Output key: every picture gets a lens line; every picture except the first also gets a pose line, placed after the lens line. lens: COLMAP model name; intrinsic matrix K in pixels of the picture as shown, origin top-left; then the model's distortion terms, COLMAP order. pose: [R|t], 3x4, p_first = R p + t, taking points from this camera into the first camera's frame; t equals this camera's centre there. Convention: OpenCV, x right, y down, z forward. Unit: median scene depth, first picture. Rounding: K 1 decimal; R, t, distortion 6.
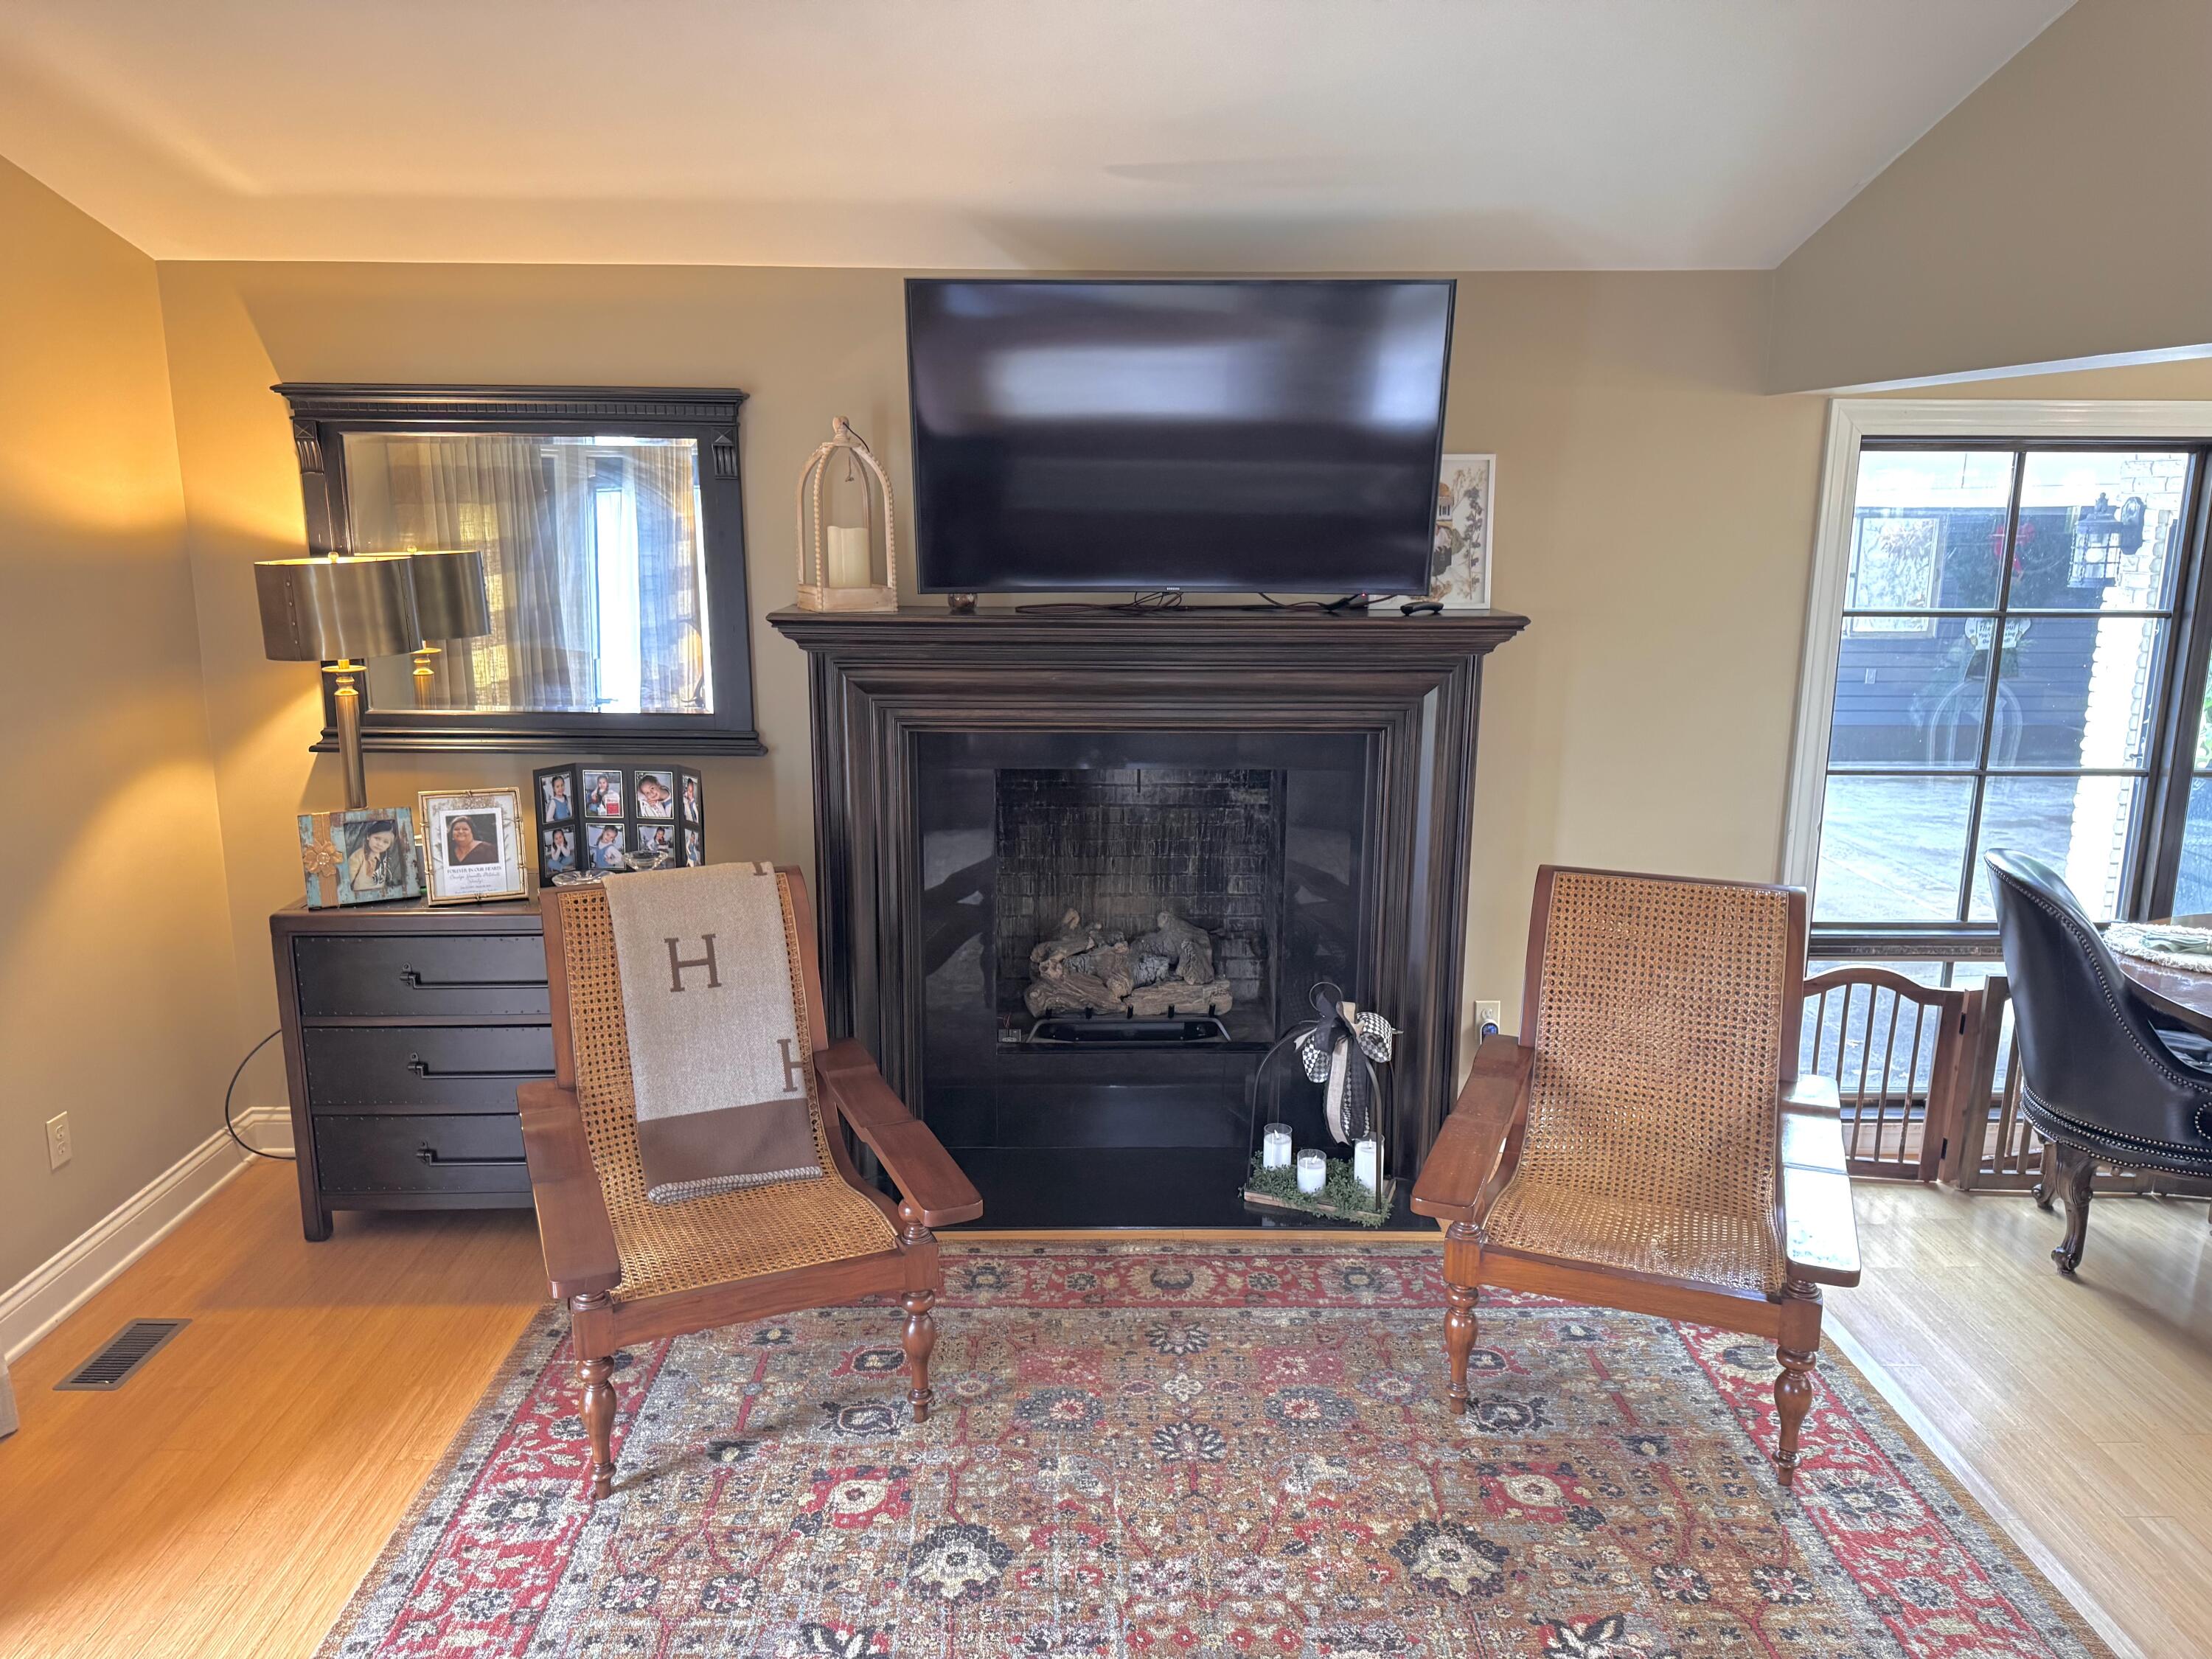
lens RADIAL K [[1554.7, 0, 1094.7], [0, 1554.7, 829.5], [0, 0, 1]] dist [0.045250, -0.055238]
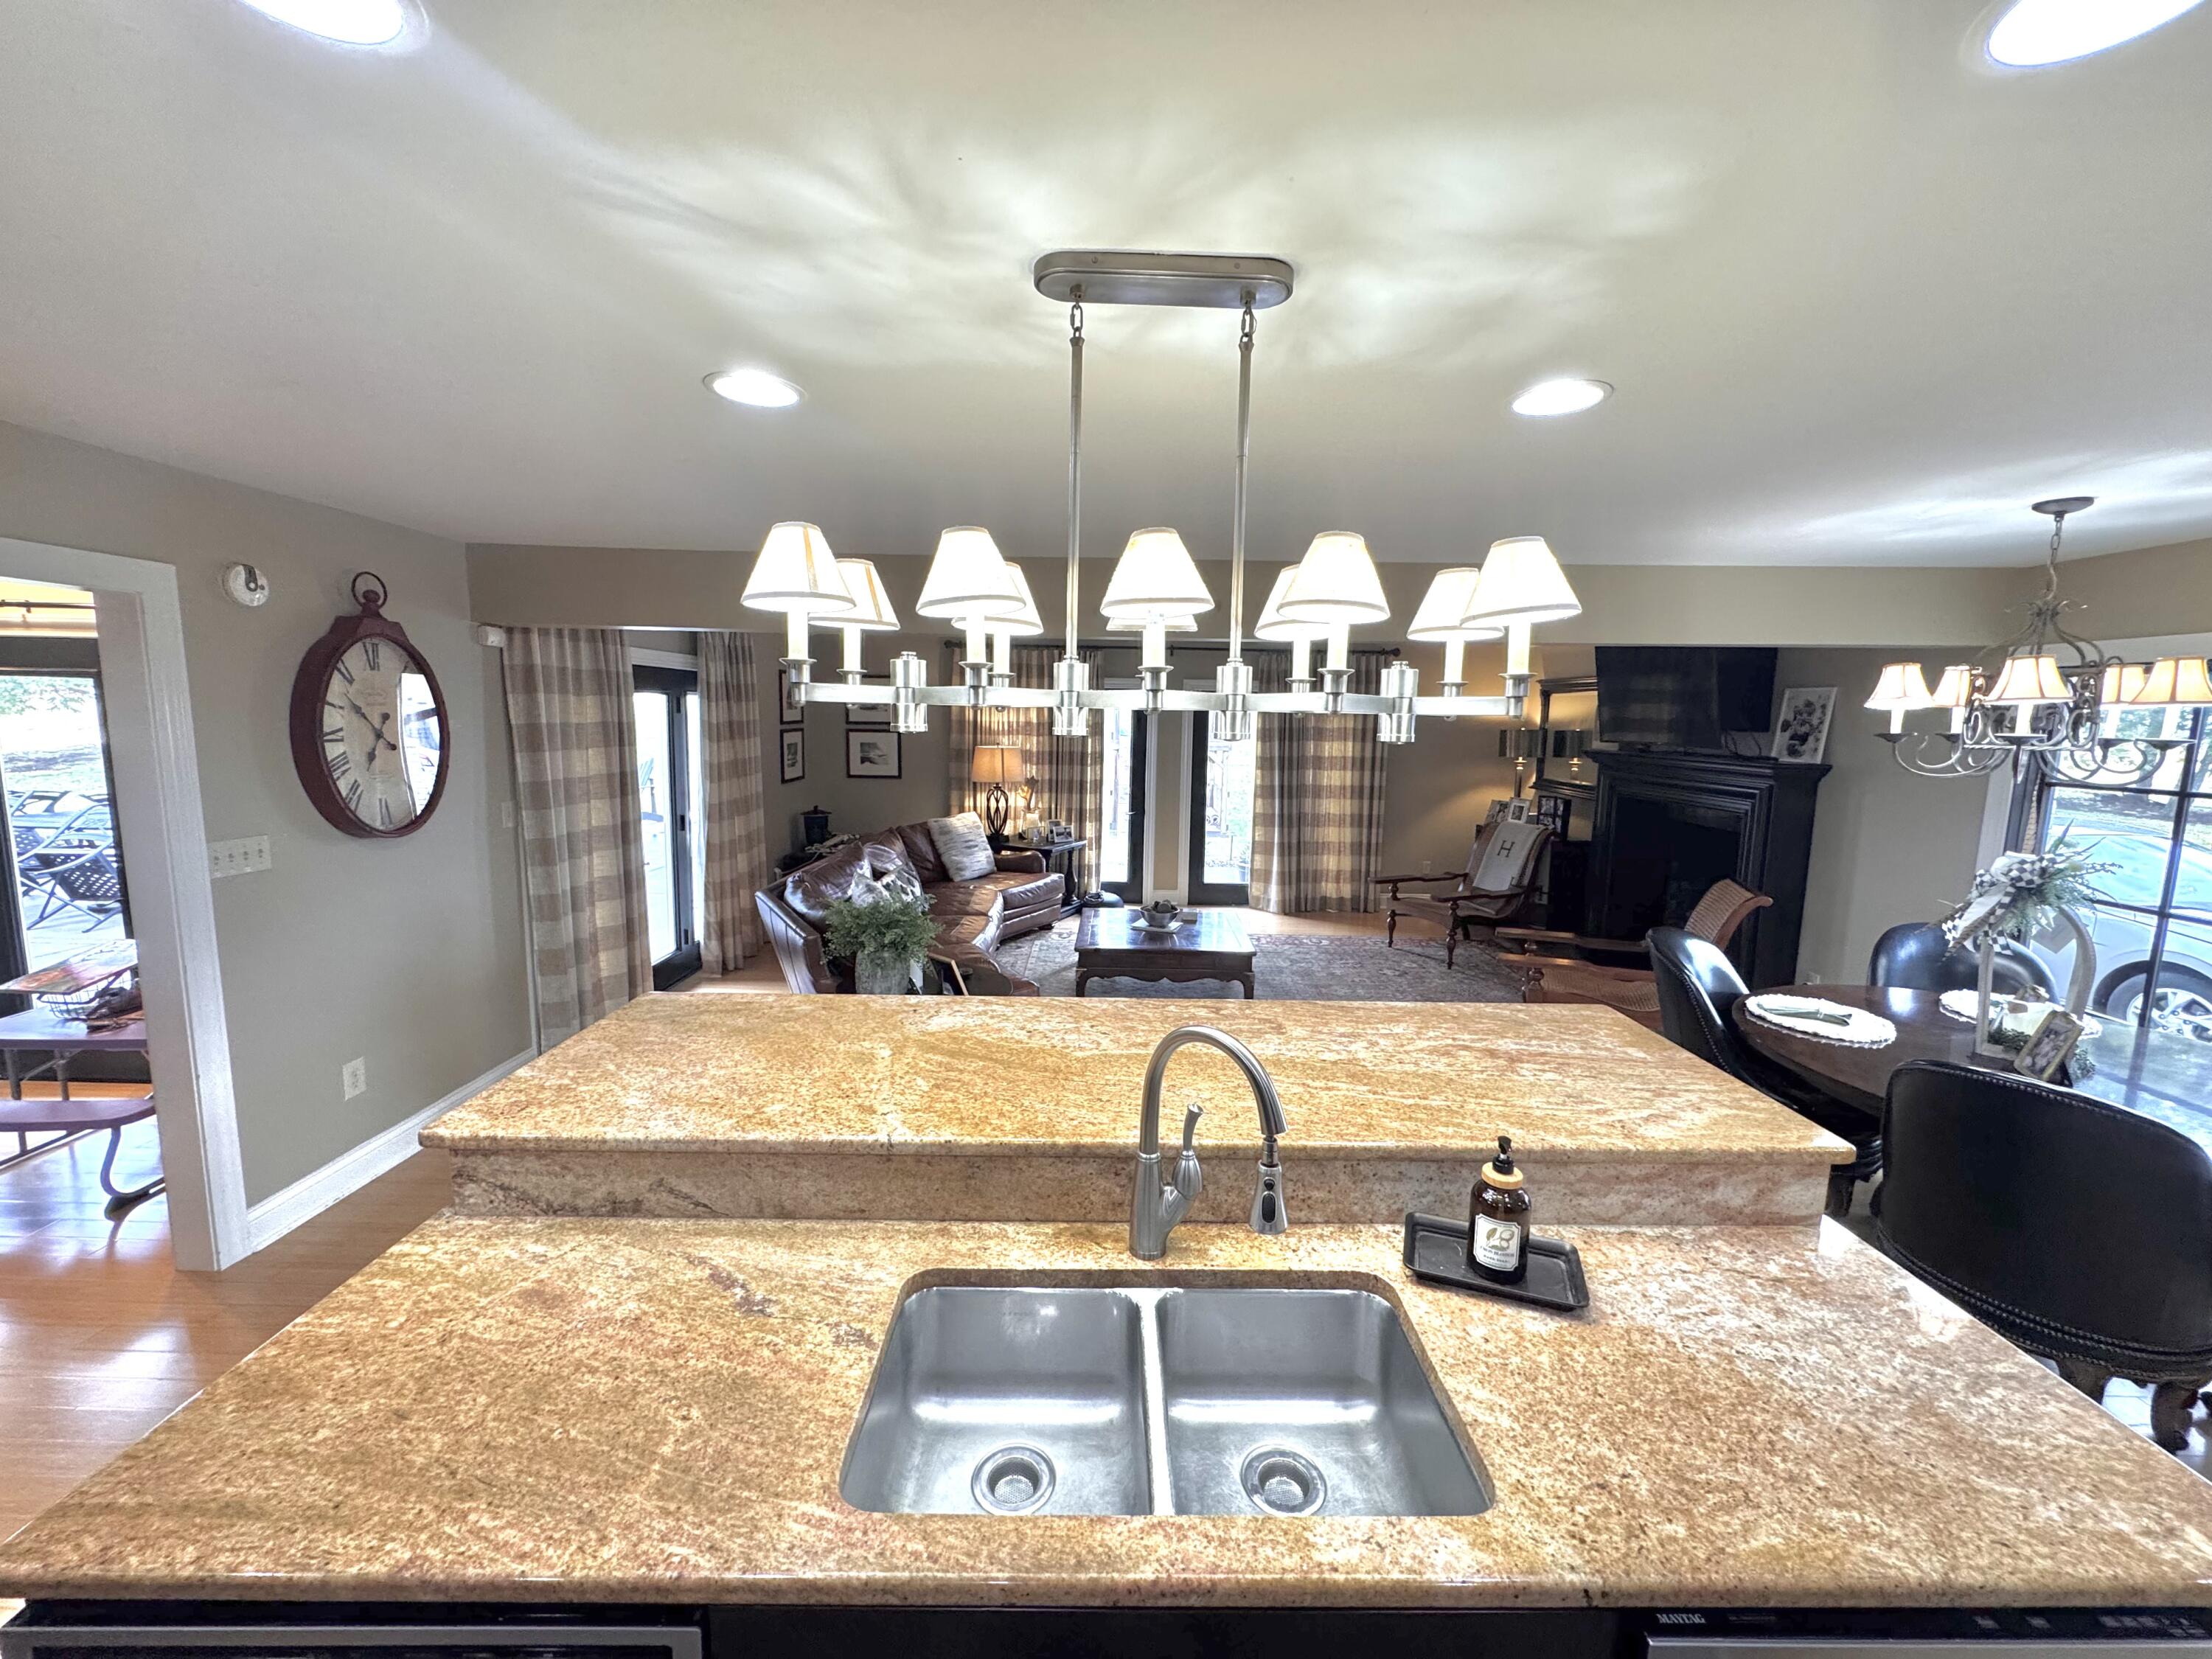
lens RADIAL K [[877.9, 0, 1103.4], [0, 877.9, 824.2], [0, 0, 1]] dist [-0.002691, -0.000043]
pose [[-0.022405, 0.119886, -0.992535, 1.485618], [-0.225861, 0.966510, 0.121841, 0.001651], [0.973902, 0.226904, 0.005423, 0.138882]]
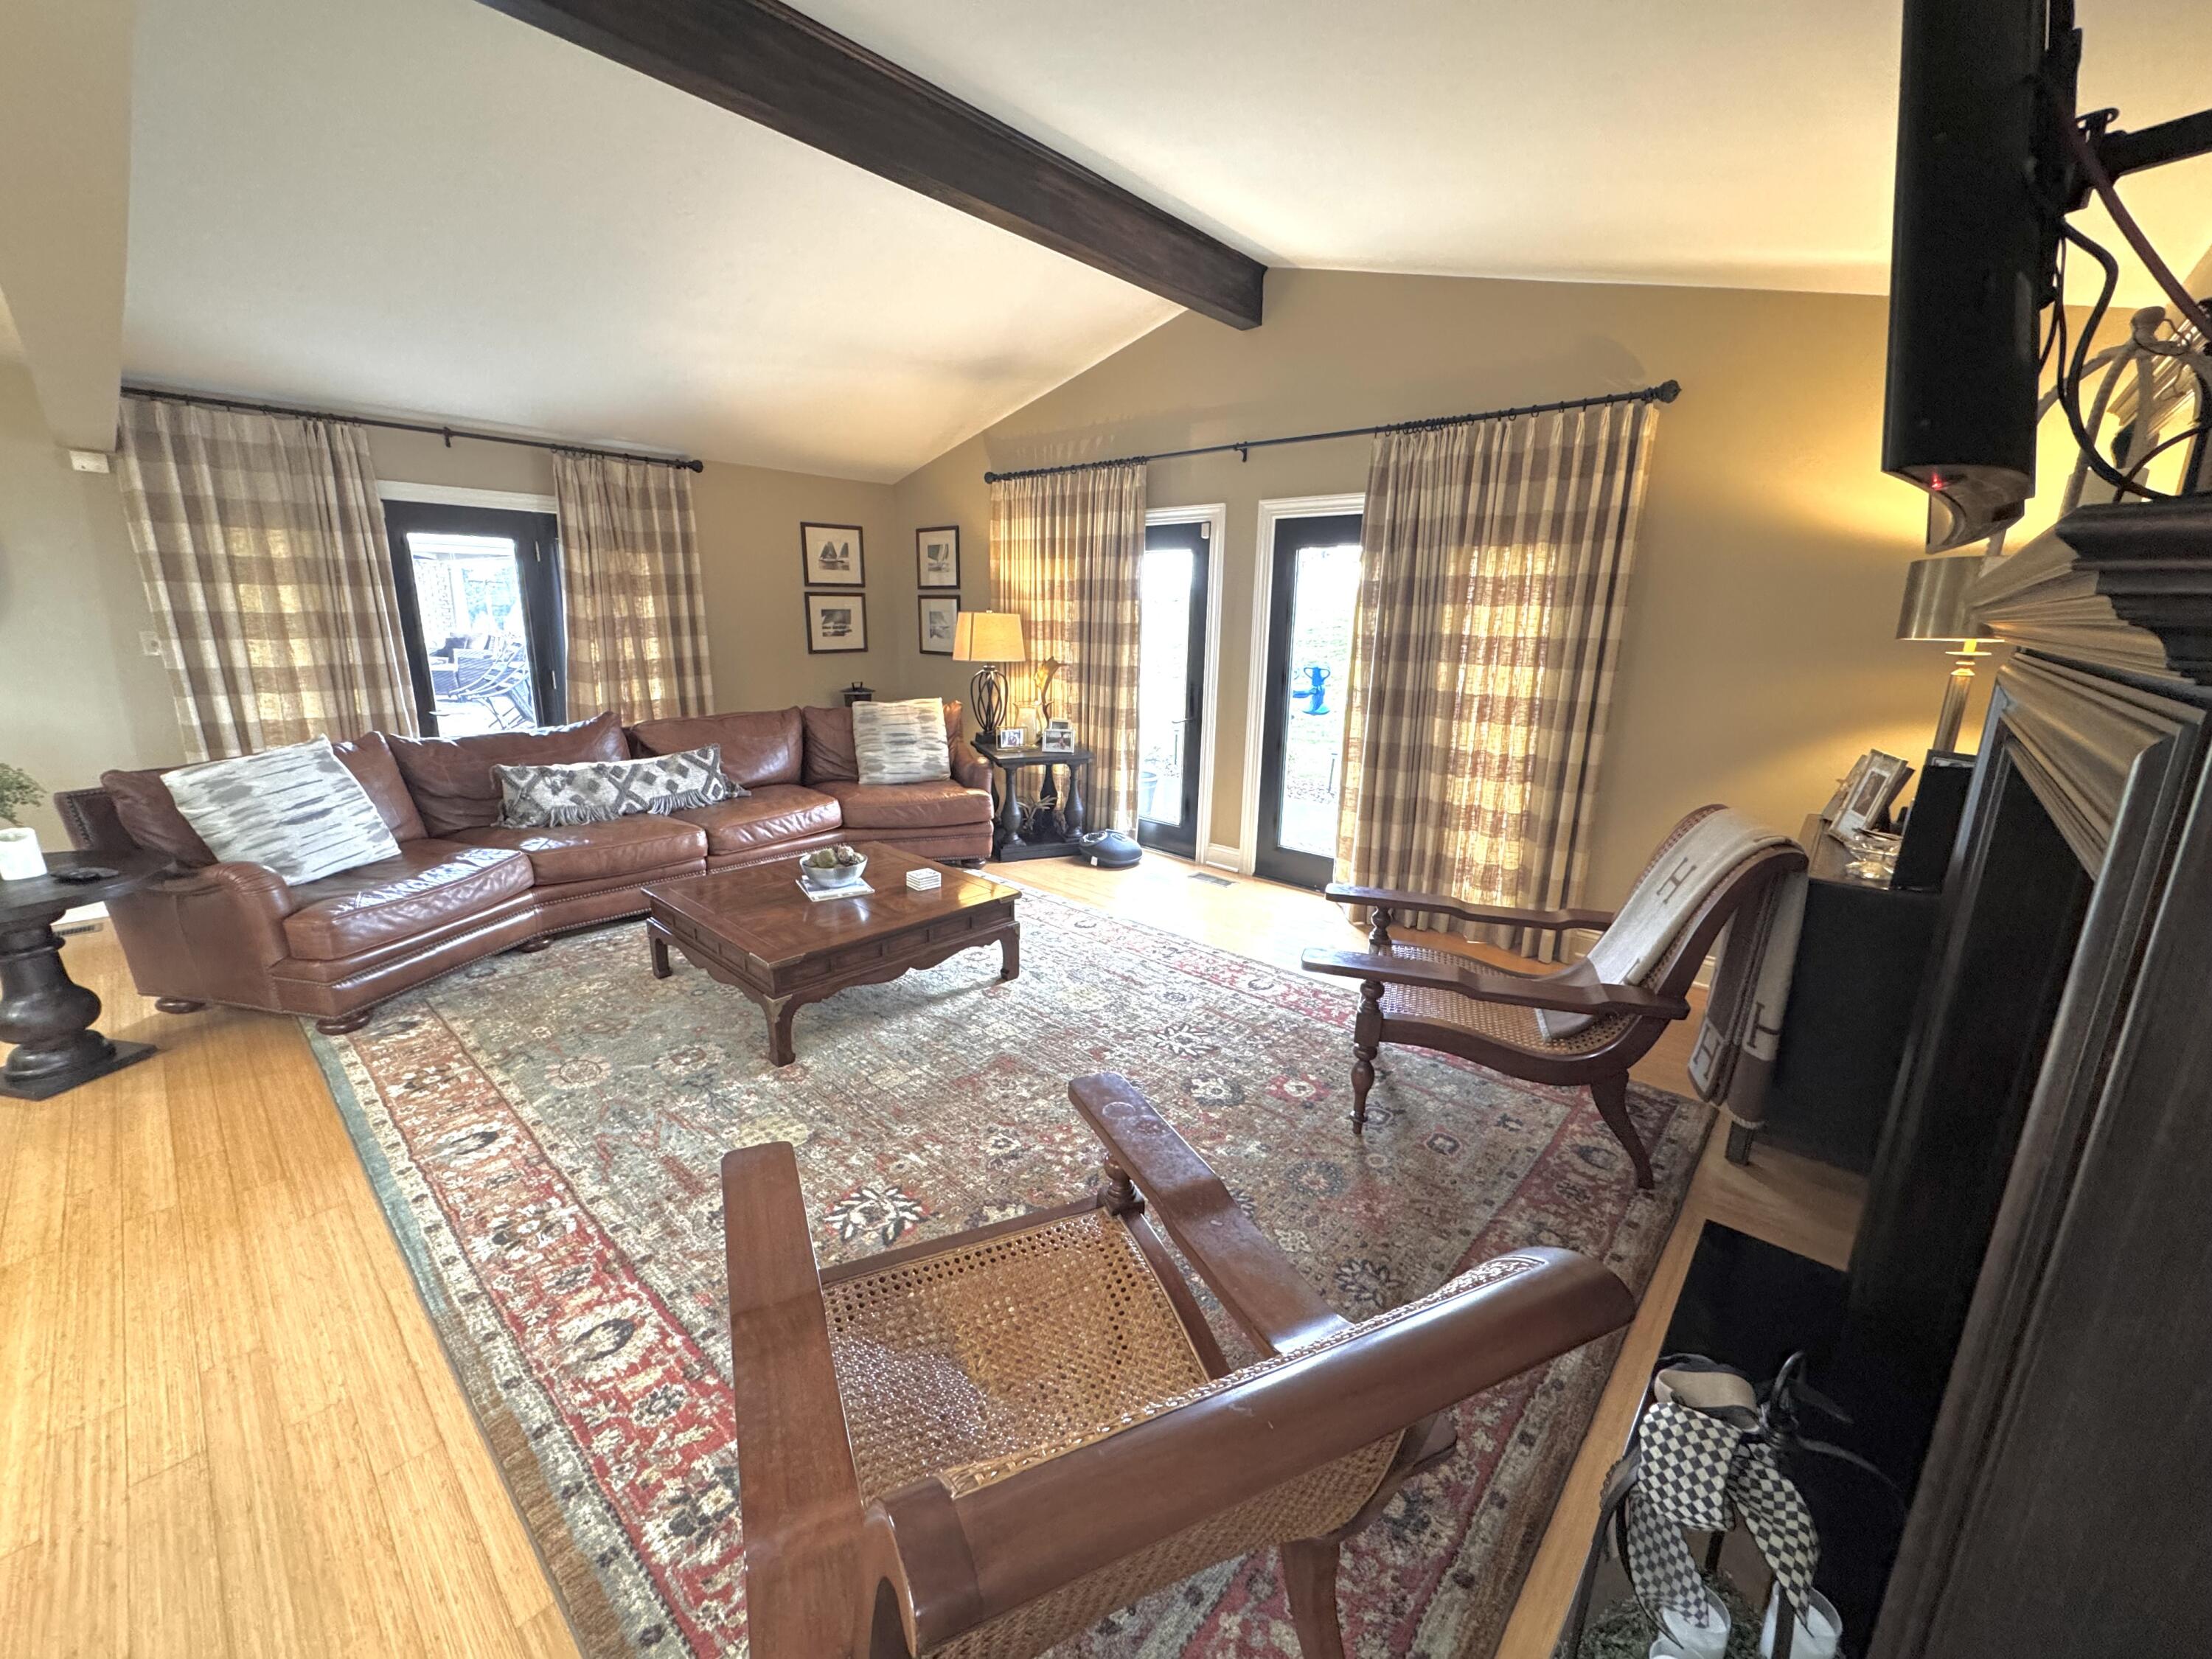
lens RADIAL K [[877.9, 0, 1104.8], [0, 877.9, 824.5], [0, 0, 1]] dist [-0.002691, -0.000043]
pose [[-0.682932, 0.156308, -0.713563, 0.481879], [-0.173731, 0.914054, 0.366500, -0.116480], [0.709522, 0.374263, -0.597082, 1.001240]]
